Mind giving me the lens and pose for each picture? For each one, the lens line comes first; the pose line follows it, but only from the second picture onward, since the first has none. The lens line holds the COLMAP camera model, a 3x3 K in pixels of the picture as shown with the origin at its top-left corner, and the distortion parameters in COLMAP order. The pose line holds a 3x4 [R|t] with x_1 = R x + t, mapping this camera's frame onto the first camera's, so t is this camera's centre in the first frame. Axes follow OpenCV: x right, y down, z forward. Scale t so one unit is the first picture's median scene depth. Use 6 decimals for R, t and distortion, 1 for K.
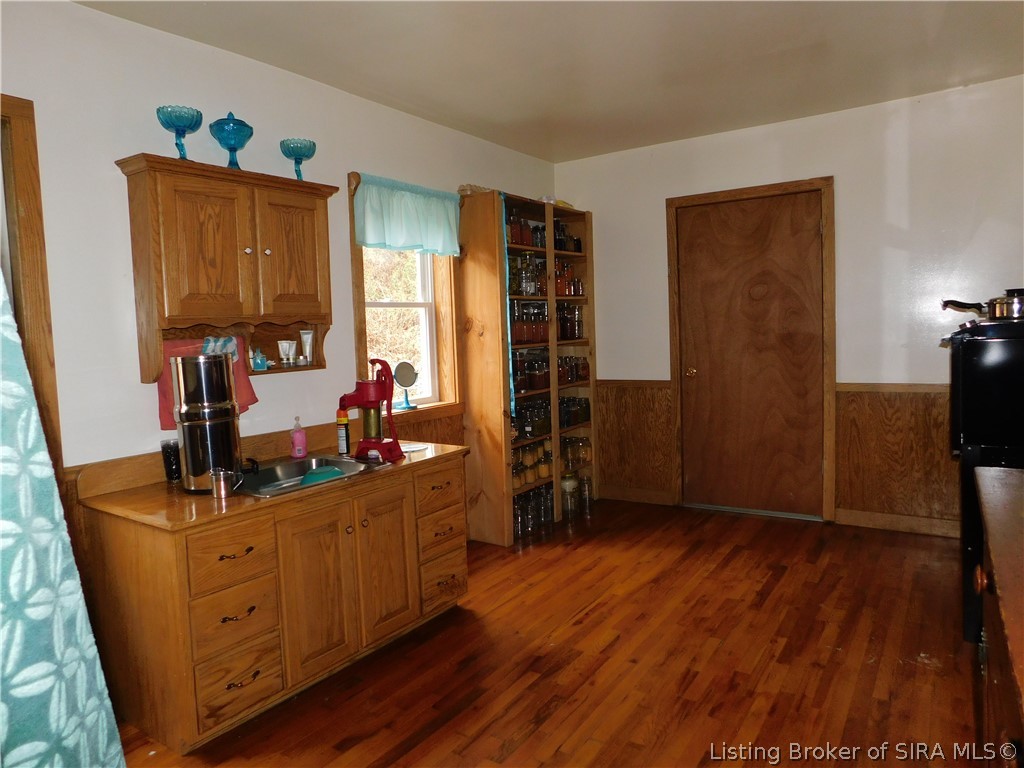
lens RADIAL K [[679.4, 0, 513.2], [0, 679.4, 382.5], [0, 0, 1]] dist [-0.059469, 0.043890]
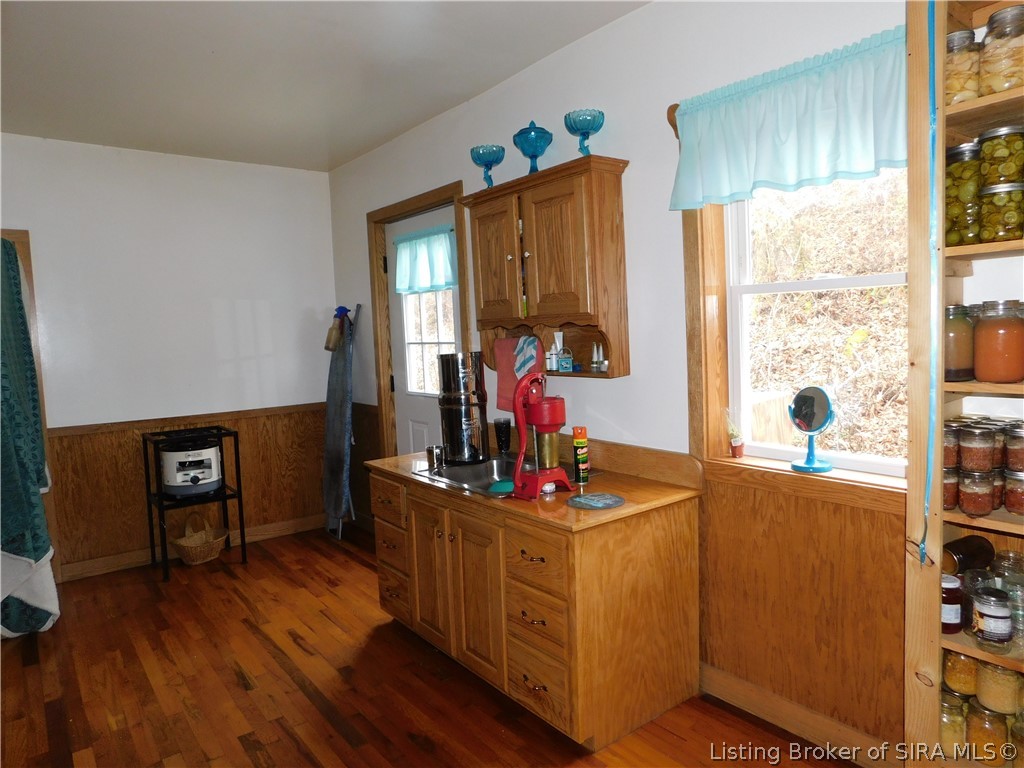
lens RADIAL K [[679.4, 0, 514.8], [0, 679.4, 378.6], [0, 0, 1]] dist [-0.059469, 0.043890]
pose [[-0.306744, 0.125576, -0.943472, 0.618677], [-0.027610, 0.989667, 0.140701, -0.152801], [0.951392, 0.069208, -0.300107, 1.306886]]
